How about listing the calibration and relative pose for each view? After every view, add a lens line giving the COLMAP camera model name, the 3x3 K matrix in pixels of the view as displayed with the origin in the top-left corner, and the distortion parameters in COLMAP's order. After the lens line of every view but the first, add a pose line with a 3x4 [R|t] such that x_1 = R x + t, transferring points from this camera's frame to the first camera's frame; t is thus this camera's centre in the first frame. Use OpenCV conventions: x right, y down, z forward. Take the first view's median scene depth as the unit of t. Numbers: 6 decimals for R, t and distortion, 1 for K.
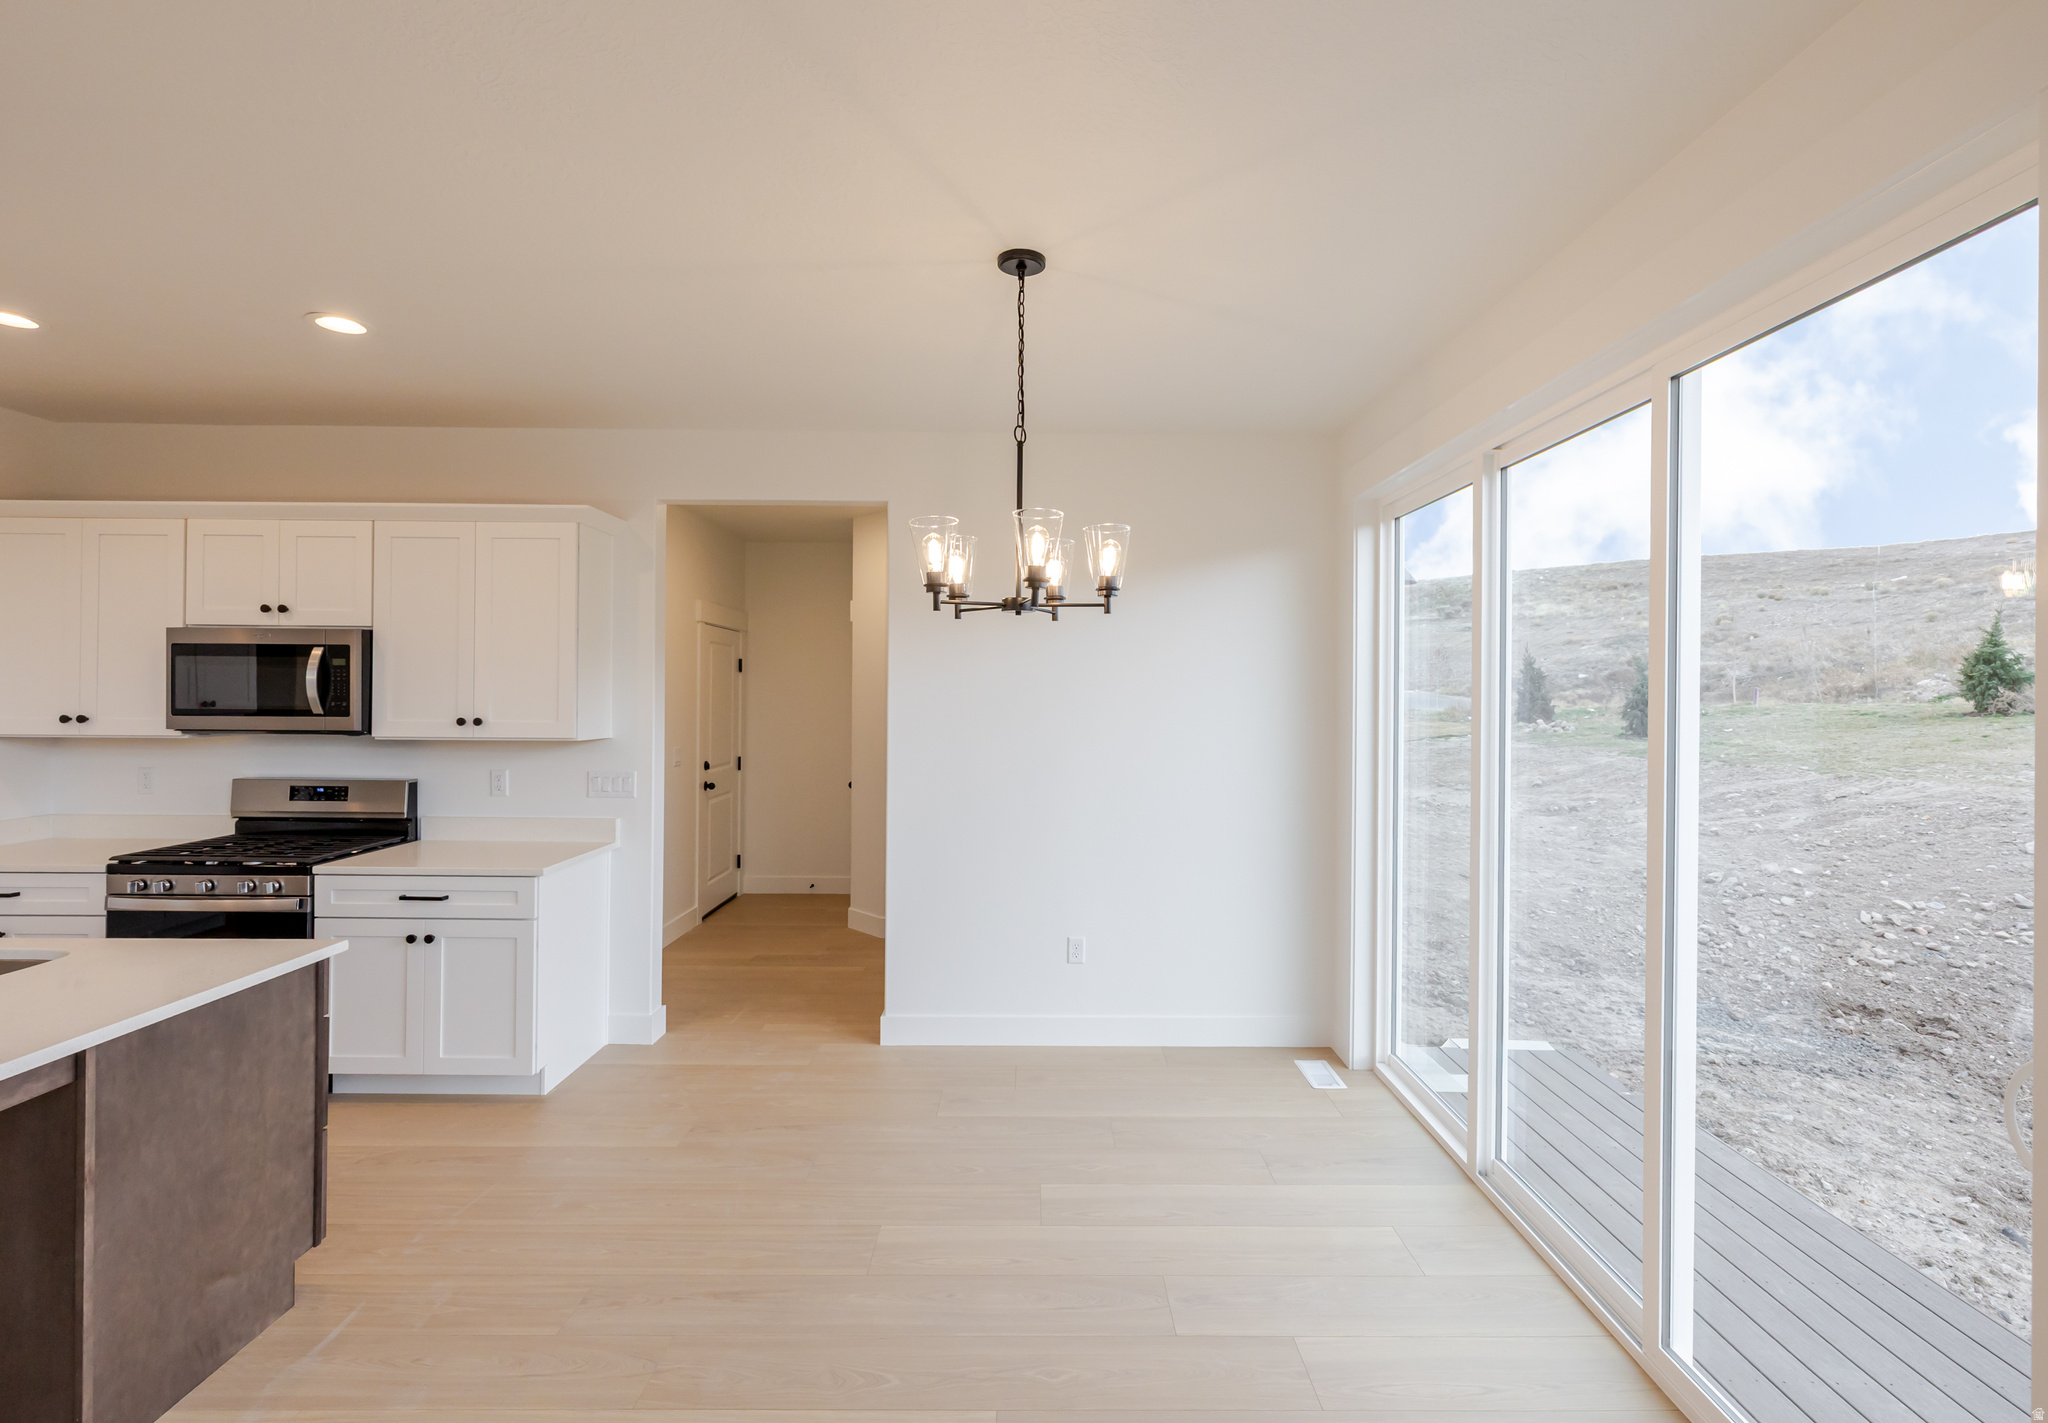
lens RADIAL K [[925.8, 0, 1027.3], [0, 925.8, 684.0], [0, 0, 1]] dist [0.002852, -0.000487]
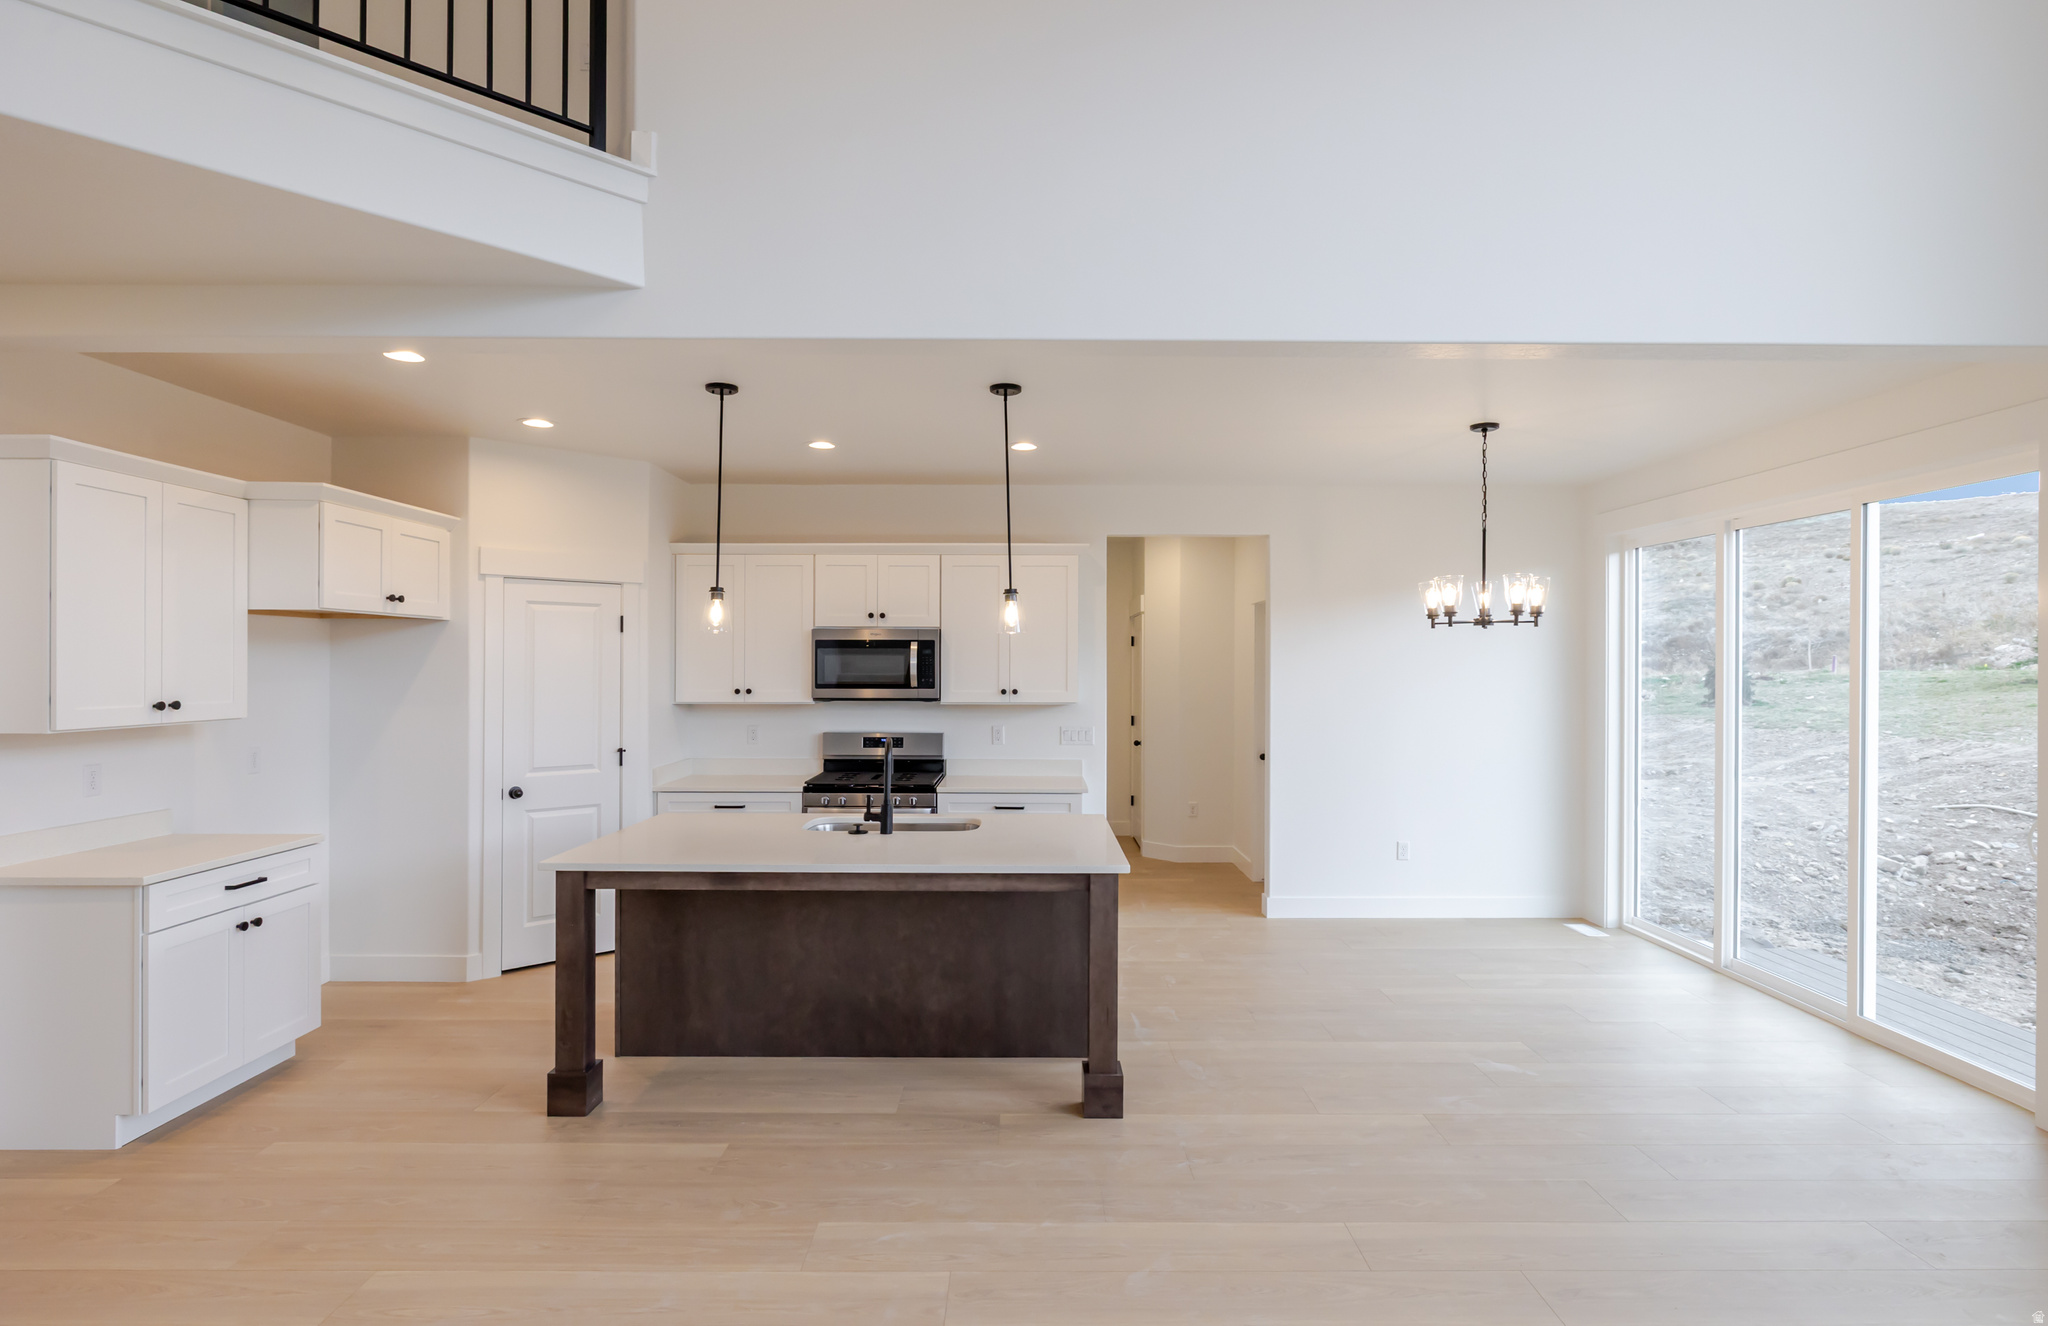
lens RADIAL K [[886.1, 0, 1146.7], [0, 886.1, 661.2], [0, 0, 1]] dist [-0.001159, 0.000604]
pose [[0.999983, -0.005768, 0.000807, -0.386868], [0.005764, 0.999972, 0.004799, -0.013332], [-0.000835, -0.004794, 0.999988, -0.404572]]
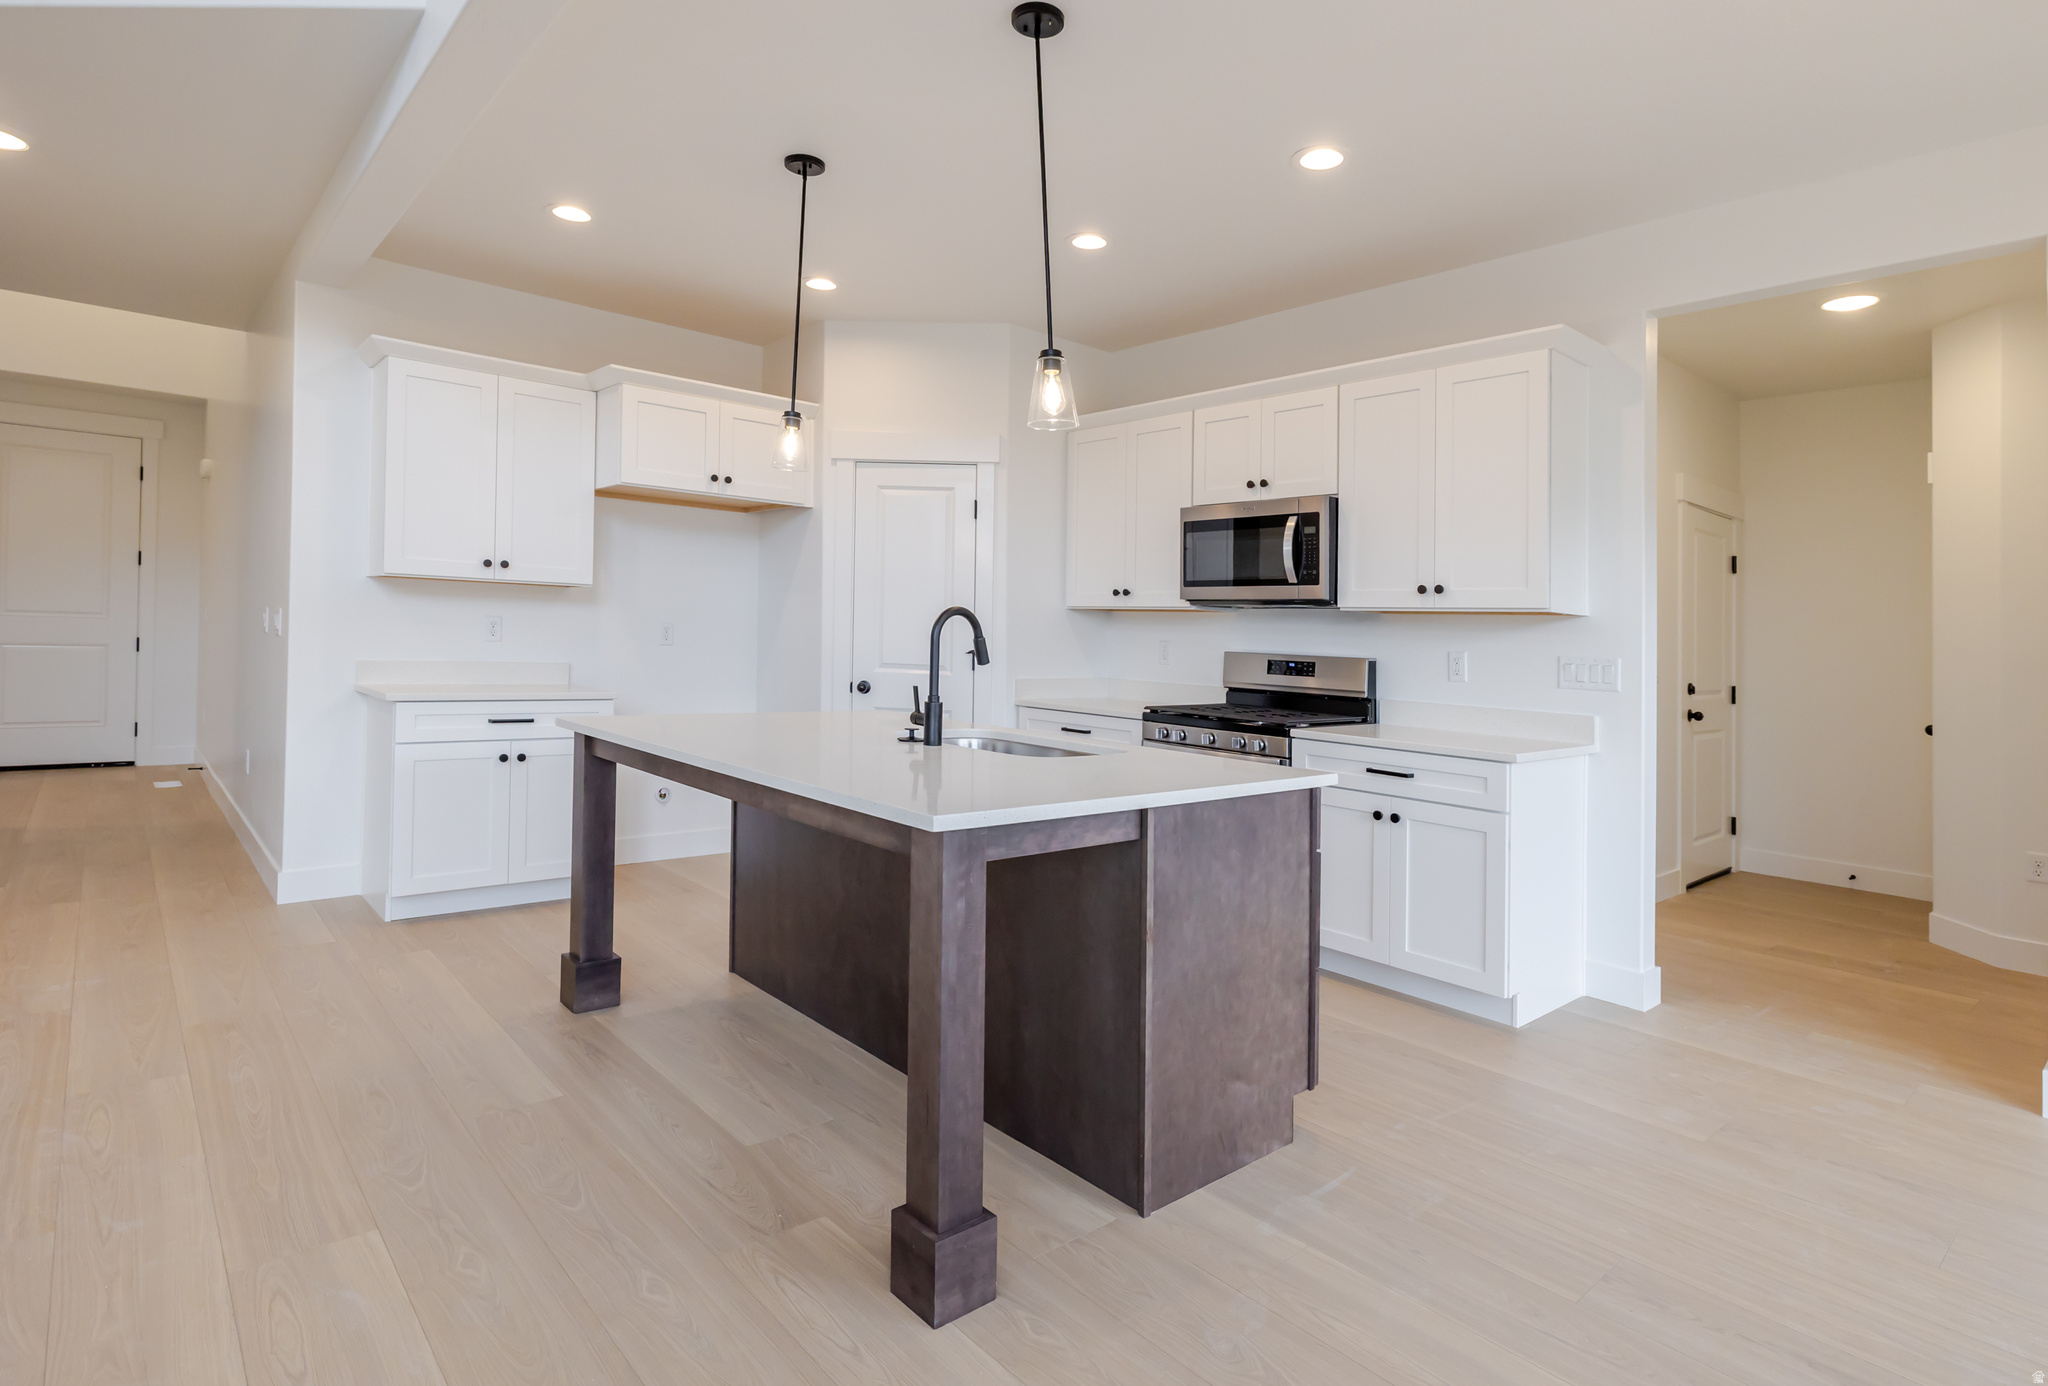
lens RADIAL K [[1068.4, 0, 1057.7], [0, 1068.4, 600.4], [0, 0, 1]] dist [-0.001316, 0.000635]
pose [[0.662271, -0.010123, -0.749196, -0.064895], [-0.005166, 0.999823, -0.018076, 0.072277], [0.749246, 0.015842, 0.662102, 0.041796]]
